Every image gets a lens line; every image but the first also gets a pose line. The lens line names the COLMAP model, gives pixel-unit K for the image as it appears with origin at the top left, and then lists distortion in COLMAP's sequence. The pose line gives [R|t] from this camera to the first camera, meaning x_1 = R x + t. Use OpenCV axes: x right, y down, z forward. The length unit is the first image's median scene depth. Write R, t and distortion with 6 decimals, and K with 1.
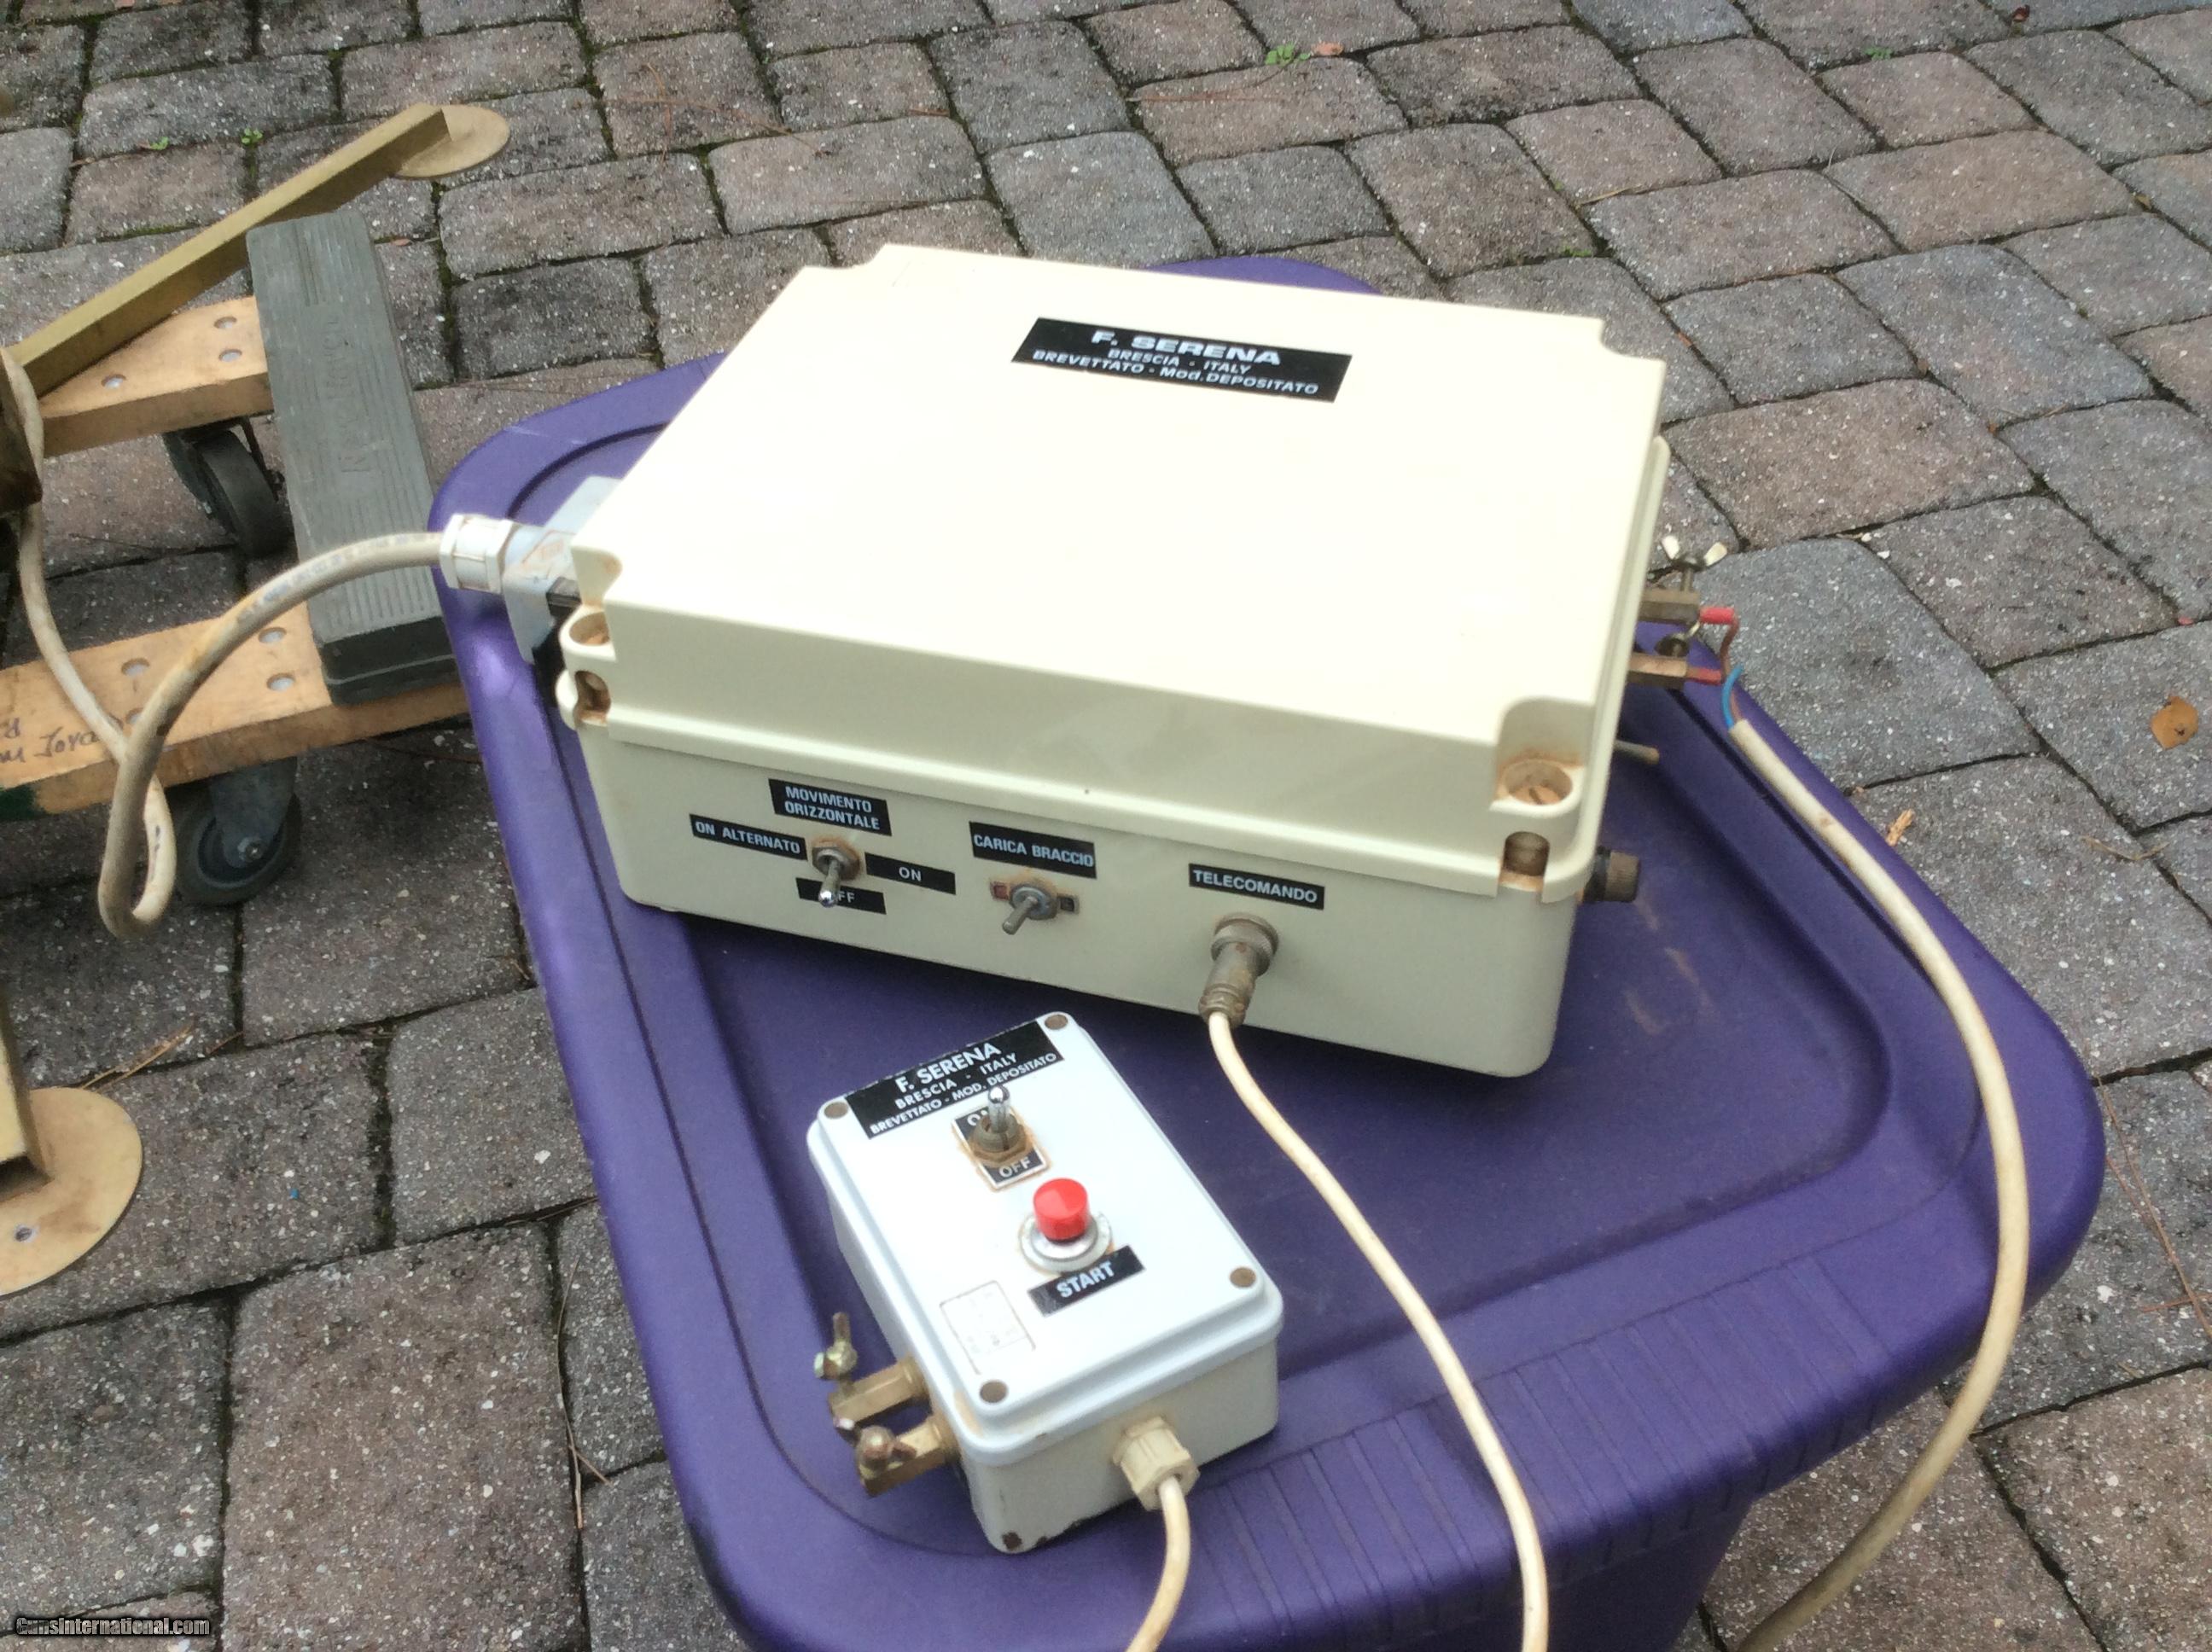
lens RADIAL K [[2026.8, 0, 1100.6], [0, 2026.8, 824.8], [0, 0, 1]] dist [0.144443, -0.264471]
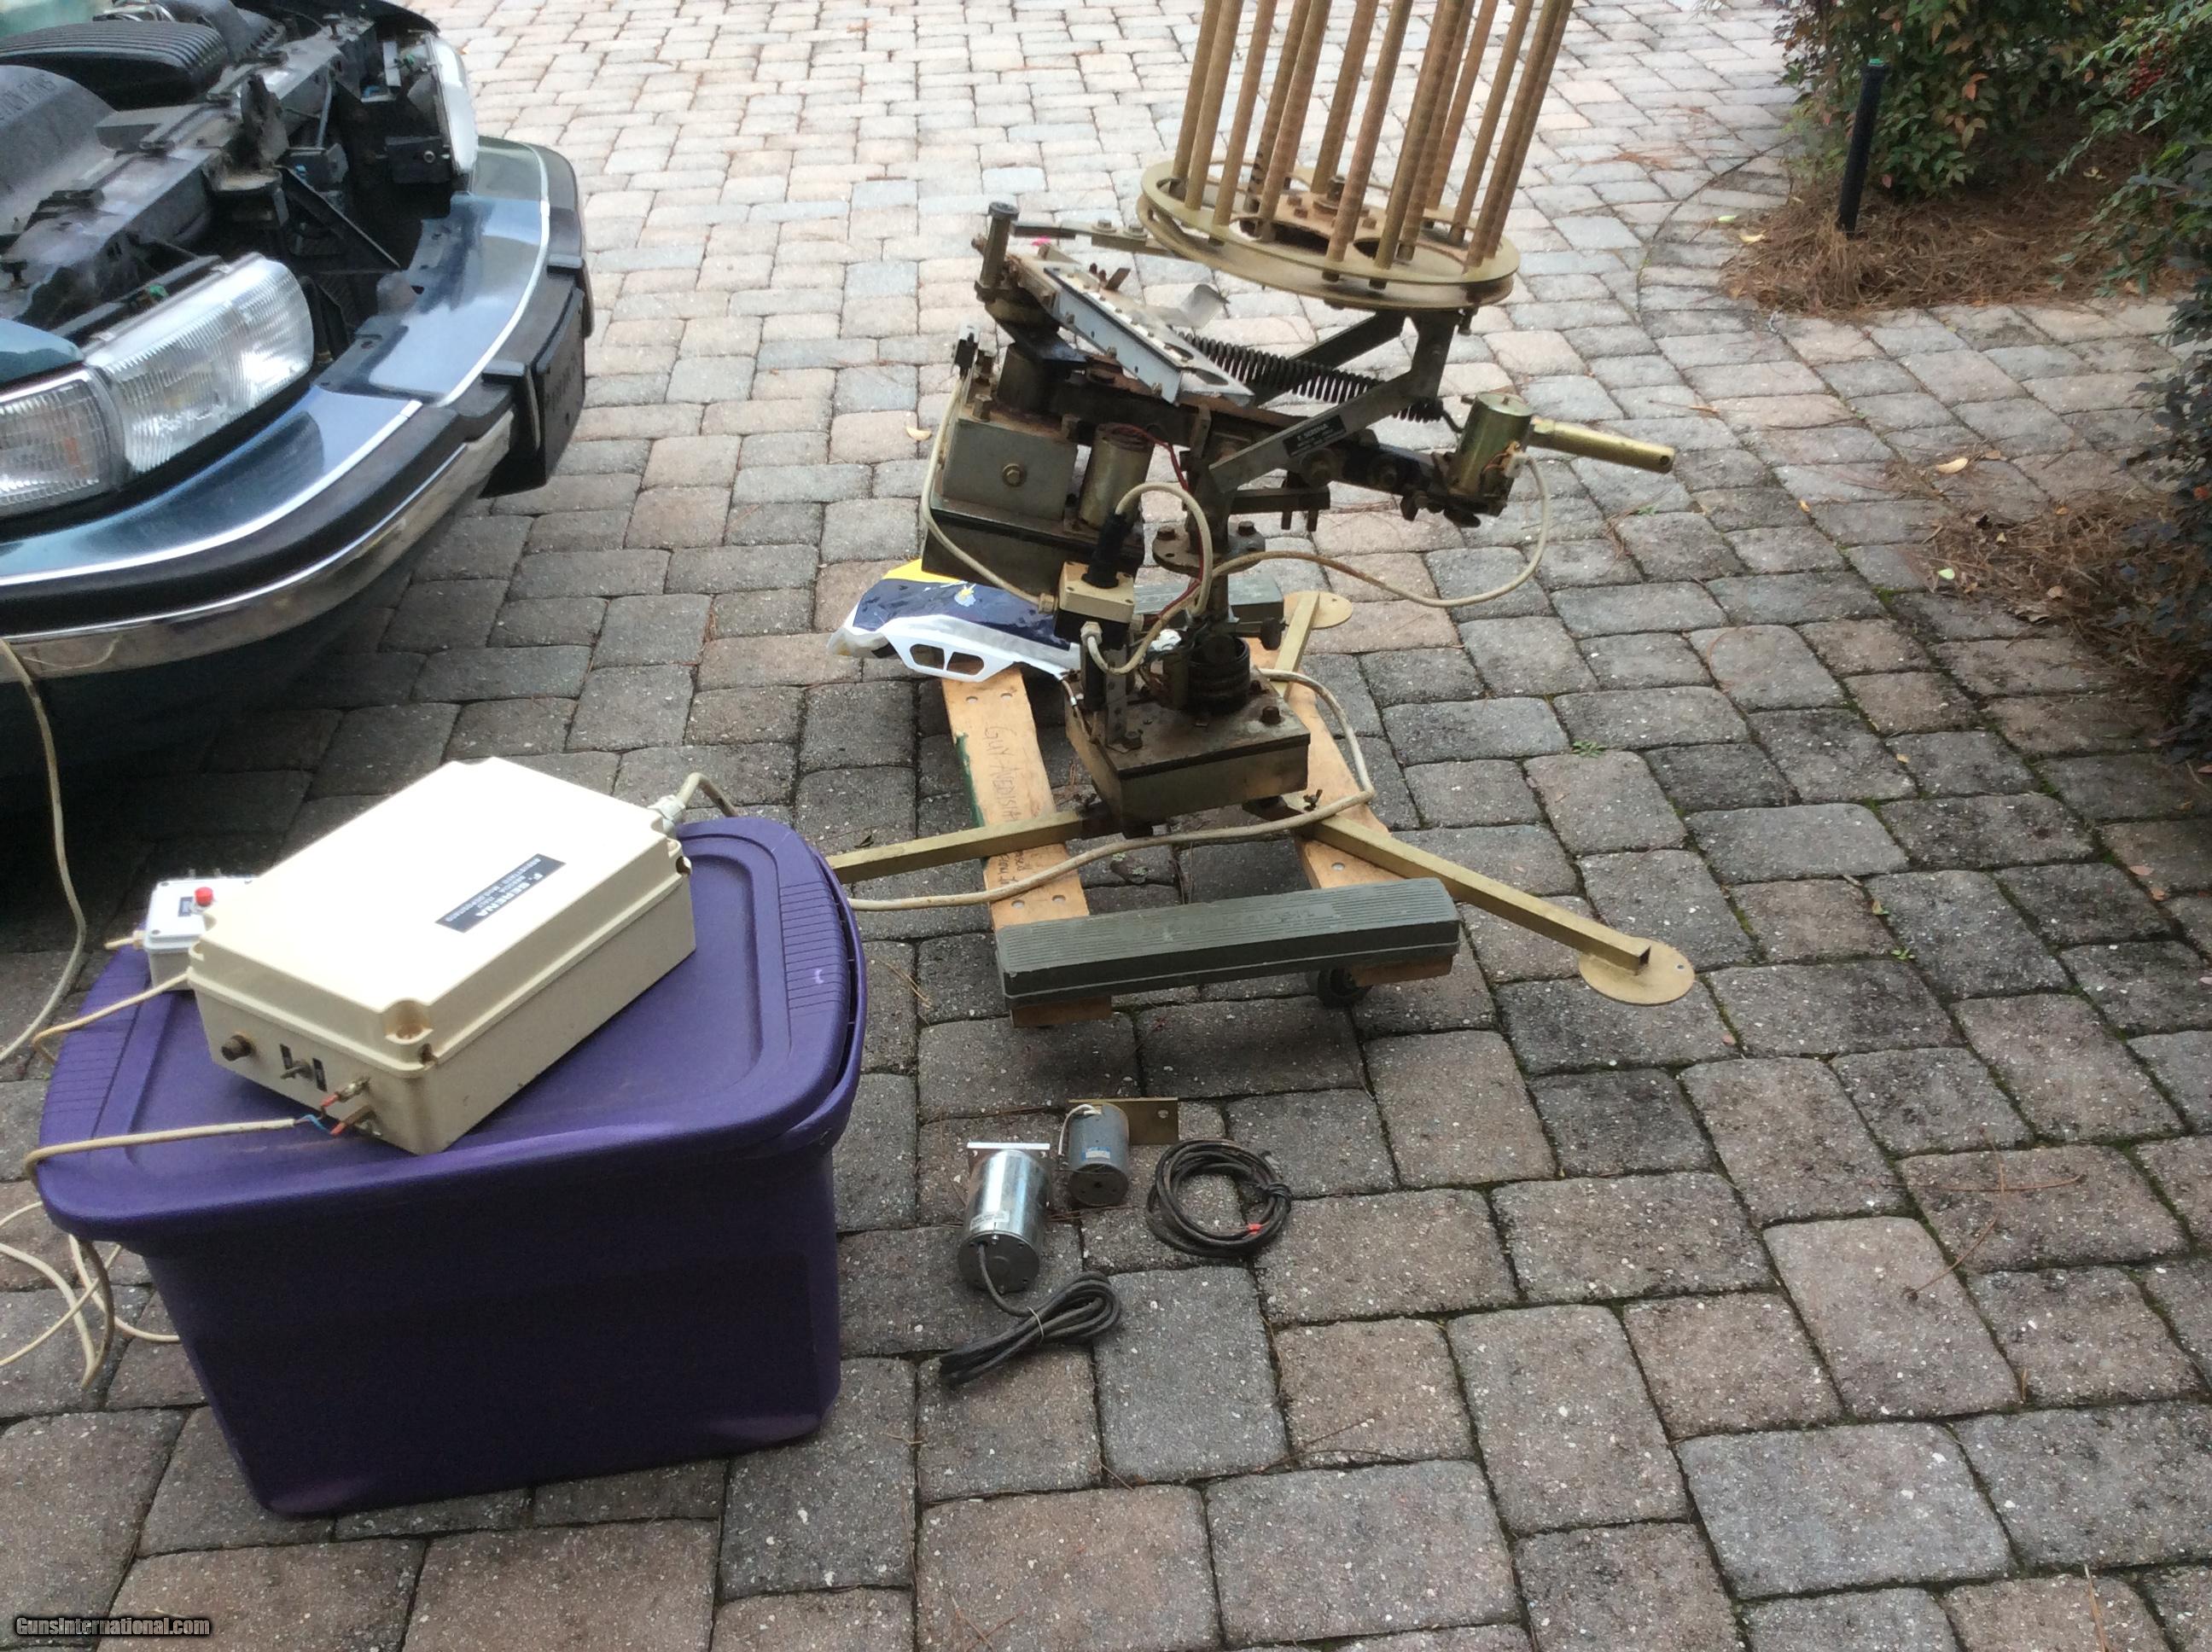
lens RADIAL K [[2026.8, 0, 1100.6], [0, 2026.8, 824.8], [0, 0, 1]] dist [0.144443, -0.264471]
pose [[-0.191639, 0.559139, -0.806621, 0.622370], [-0.681630, 0.515493, 0.519276, -0.692607], [0.706156, 0.649330, 0.282337, 0.283036]]
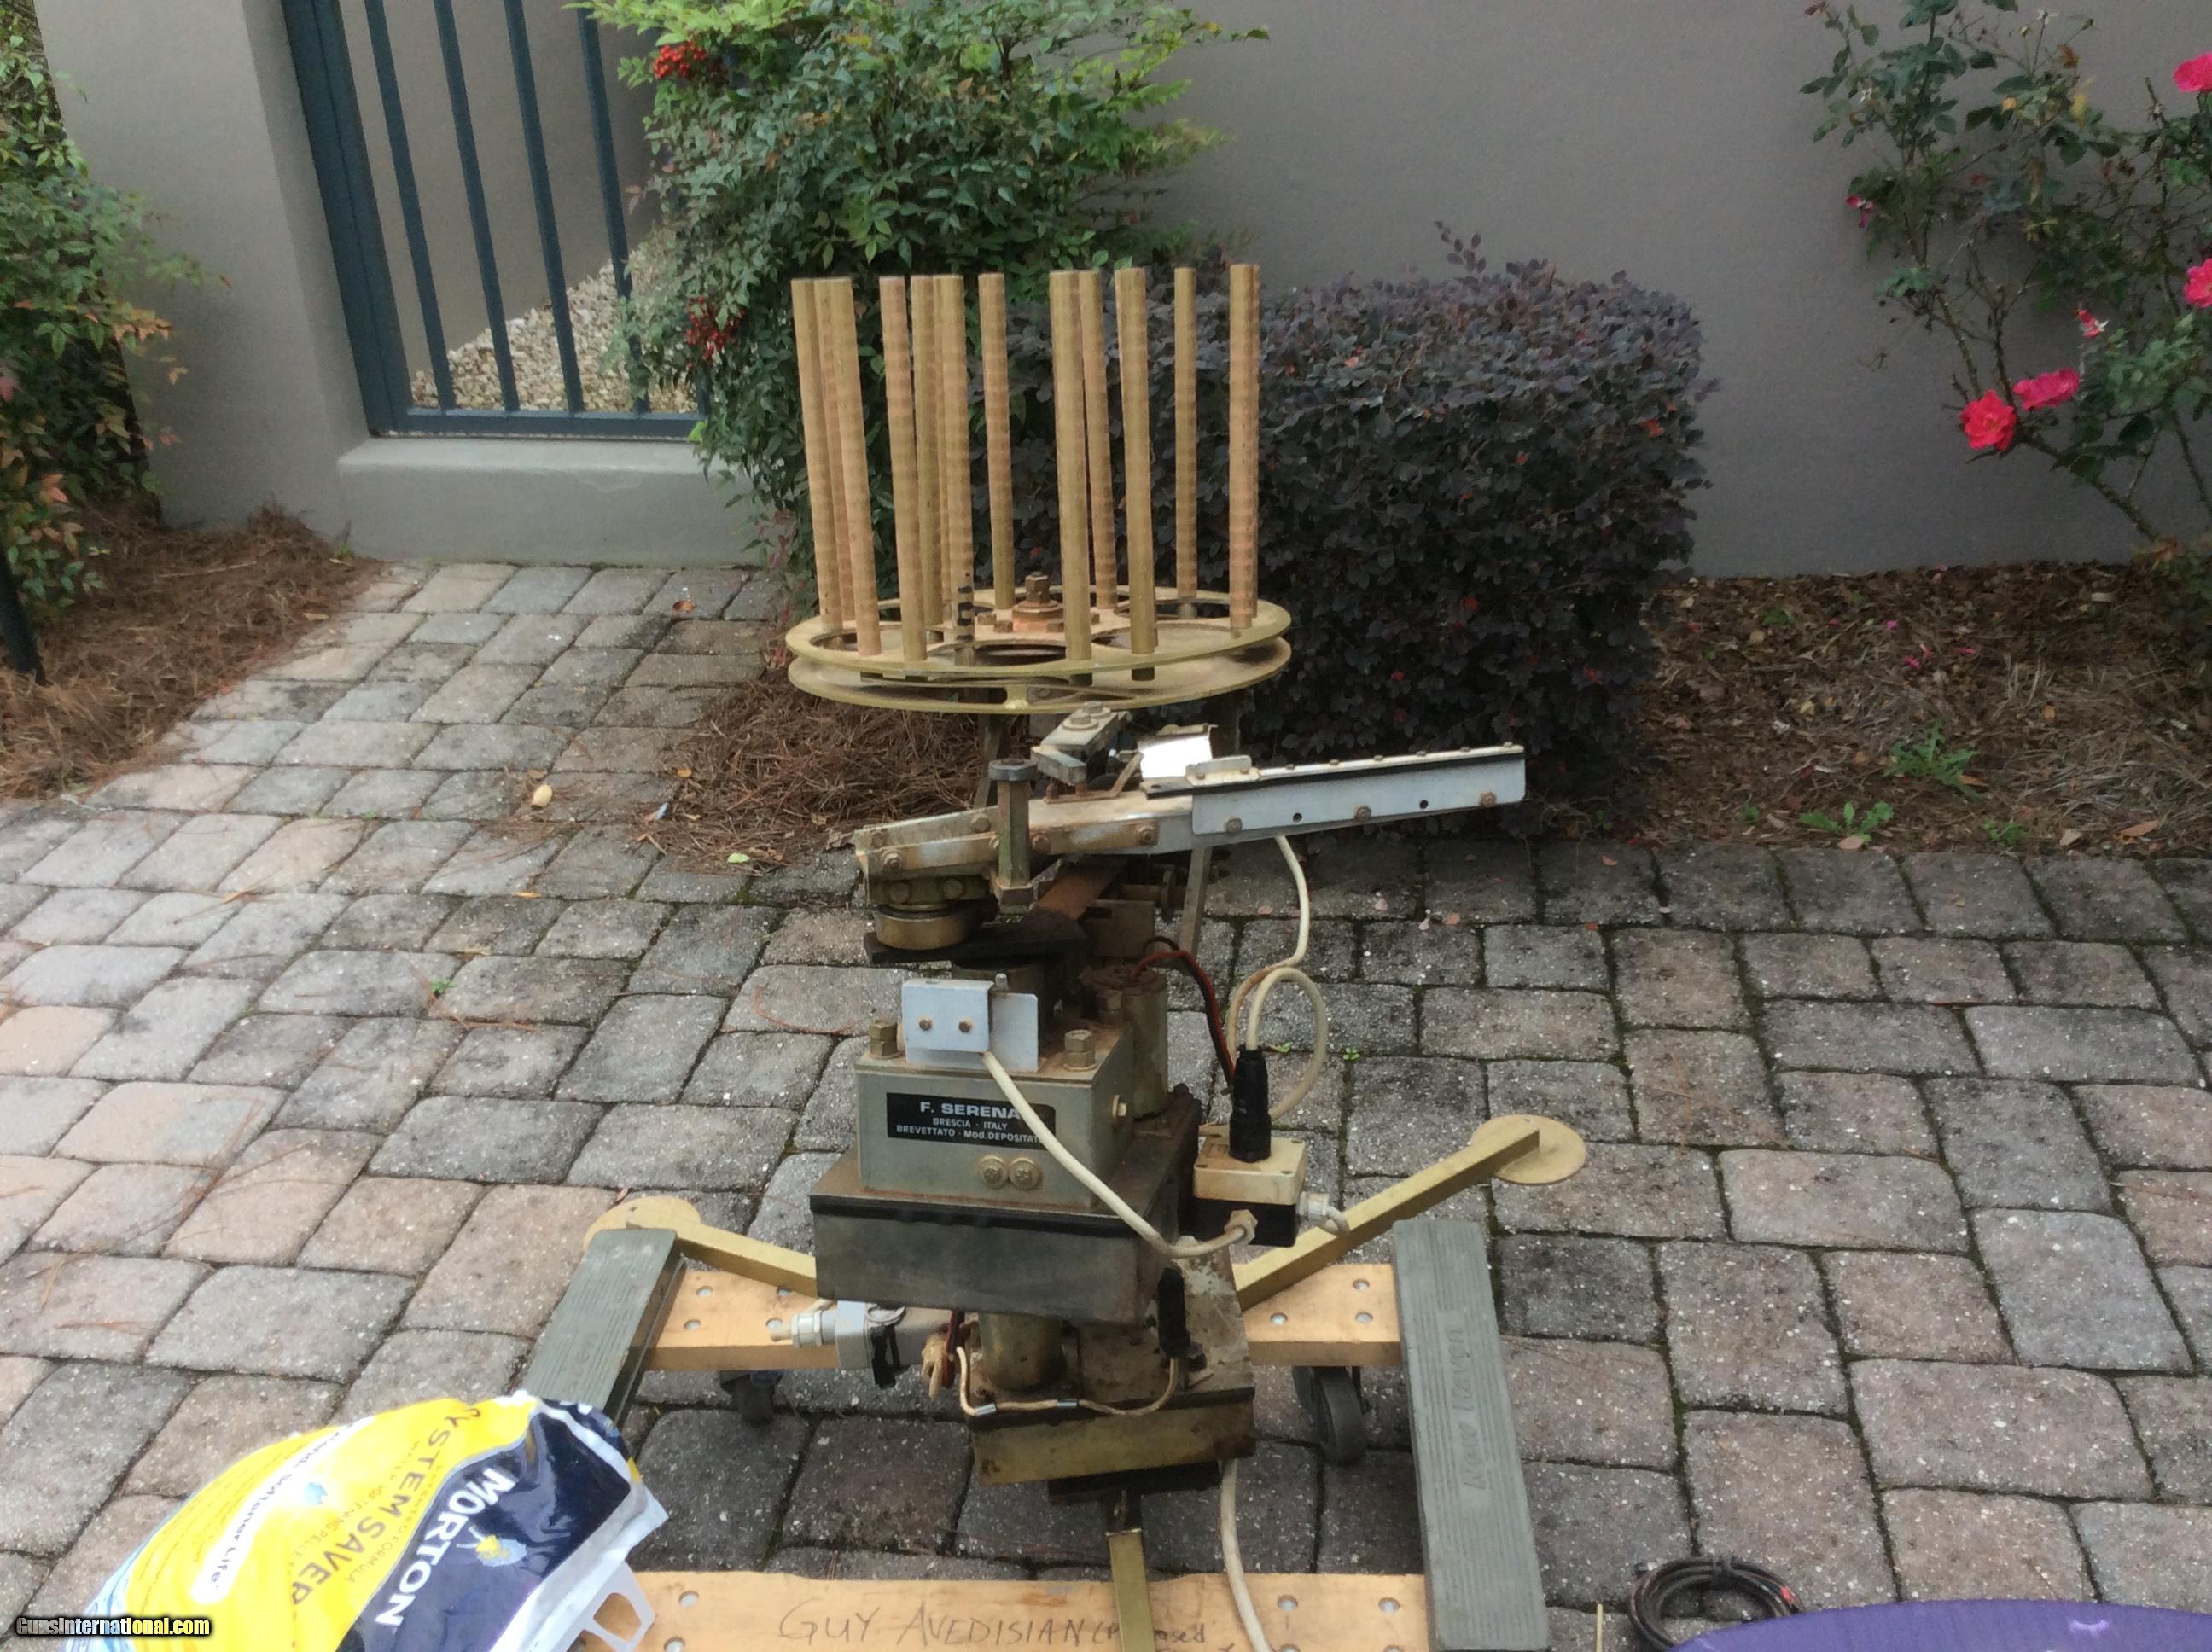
lens RADIAL K [[2024.9, 0, 1112.0], [0, 2024.9, 822.2], [0, 0, 1]] dist [0.116239, -0.215772]
pose [[0.914635, 0.164495, -0.369302, -0.105684], [-0.268122, 0.930494, -0.249583, -0.114566], [0.302578, 0.327295, 0.895167, -0.230869]]
